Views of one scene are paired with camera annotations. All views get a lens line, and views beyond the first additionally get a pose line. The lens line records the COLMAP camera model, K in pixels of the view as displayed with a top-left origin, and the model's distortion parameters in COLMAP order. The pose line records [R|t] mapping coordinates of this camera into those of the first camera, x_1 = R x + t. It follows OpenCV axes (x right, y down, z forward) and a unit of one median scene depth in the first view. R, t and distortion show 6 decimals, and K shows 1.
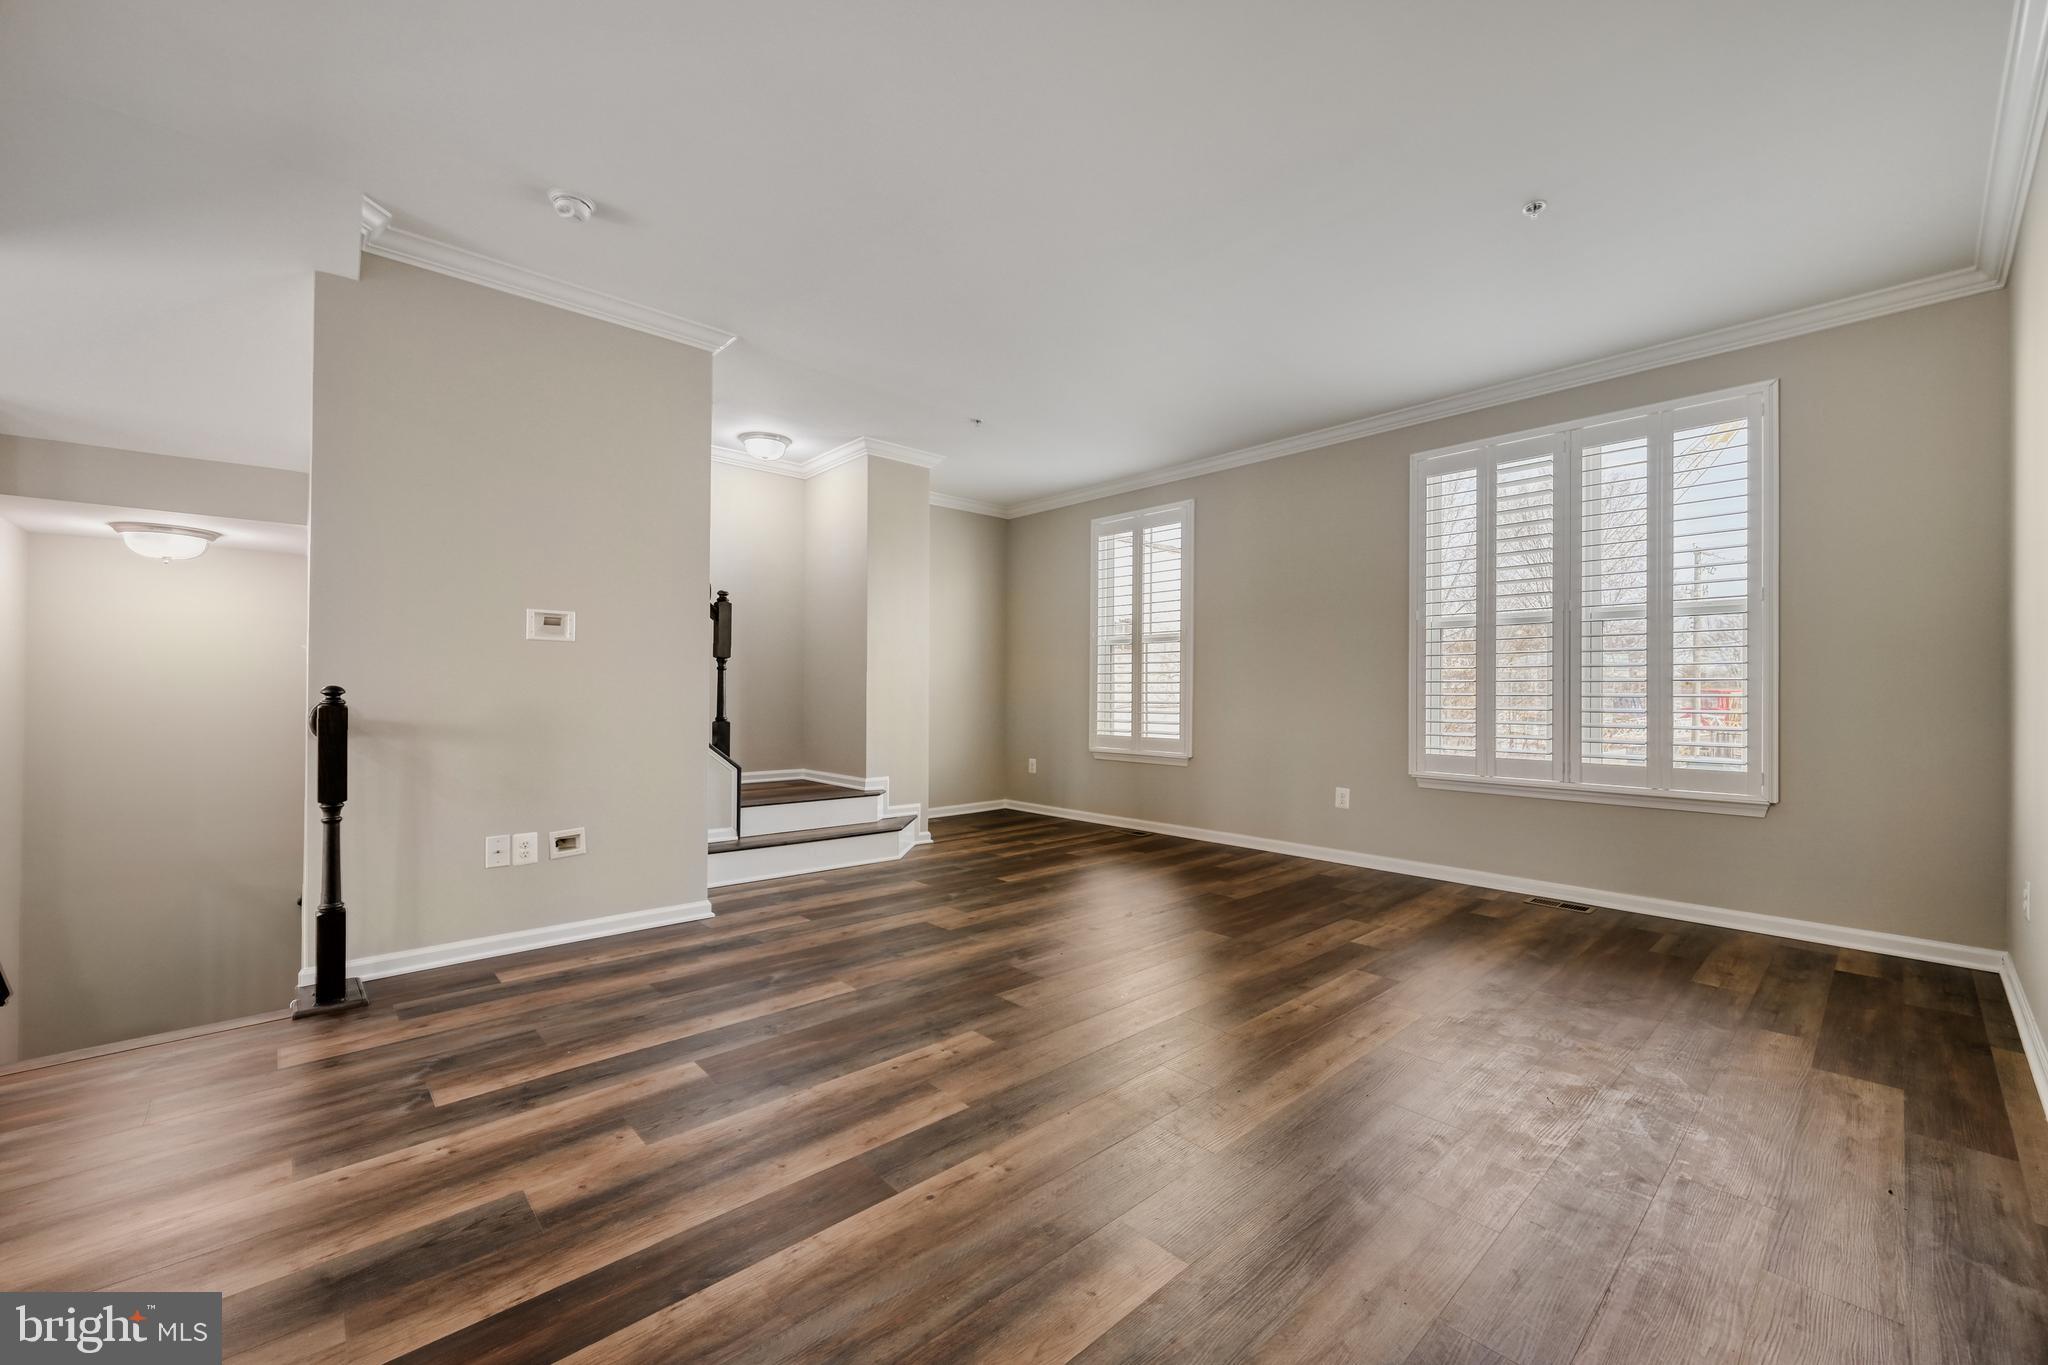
lens RADIAL K [[812.3, 0, 1027.4], [0, 812.3, 683.4], [0, 0, 1]] dist [0.000316, -0.000575]
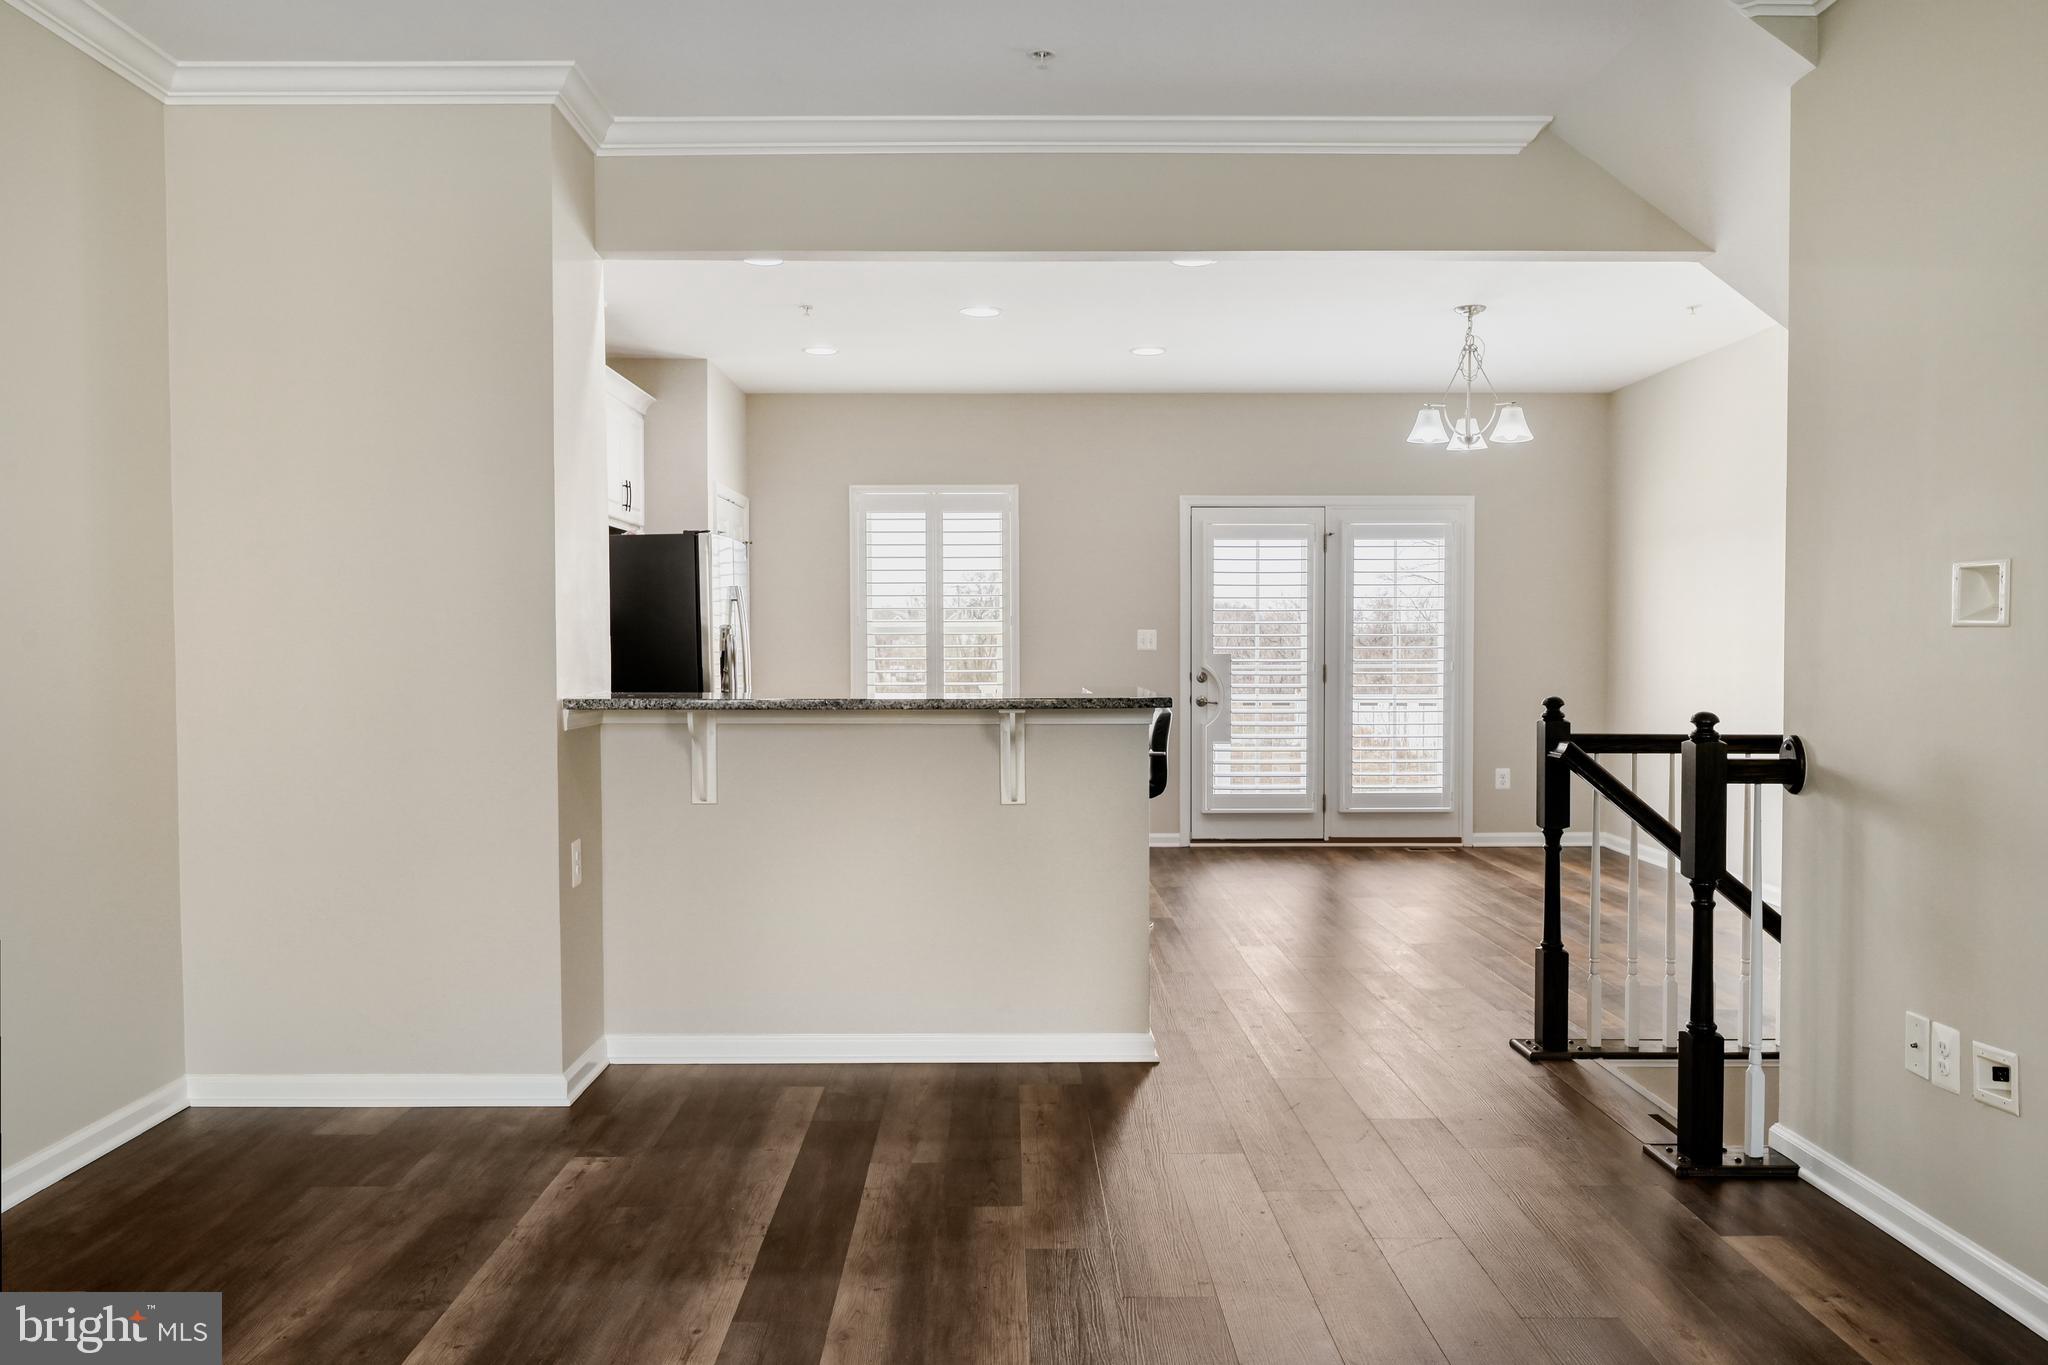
lens RADIAL K [[1599.1, 0, 1023.7], [0, 1599.1, 682.1], [0, 0, 1]] dist [-0.007925, -0.002500]
pose [[-0.674588, 0.012884, -0.738082, 0.437837], [0.003657, 0.999894, 0.014112, -0.035315], [0.738185, 0.006820, -0.674564, 1.194809]]
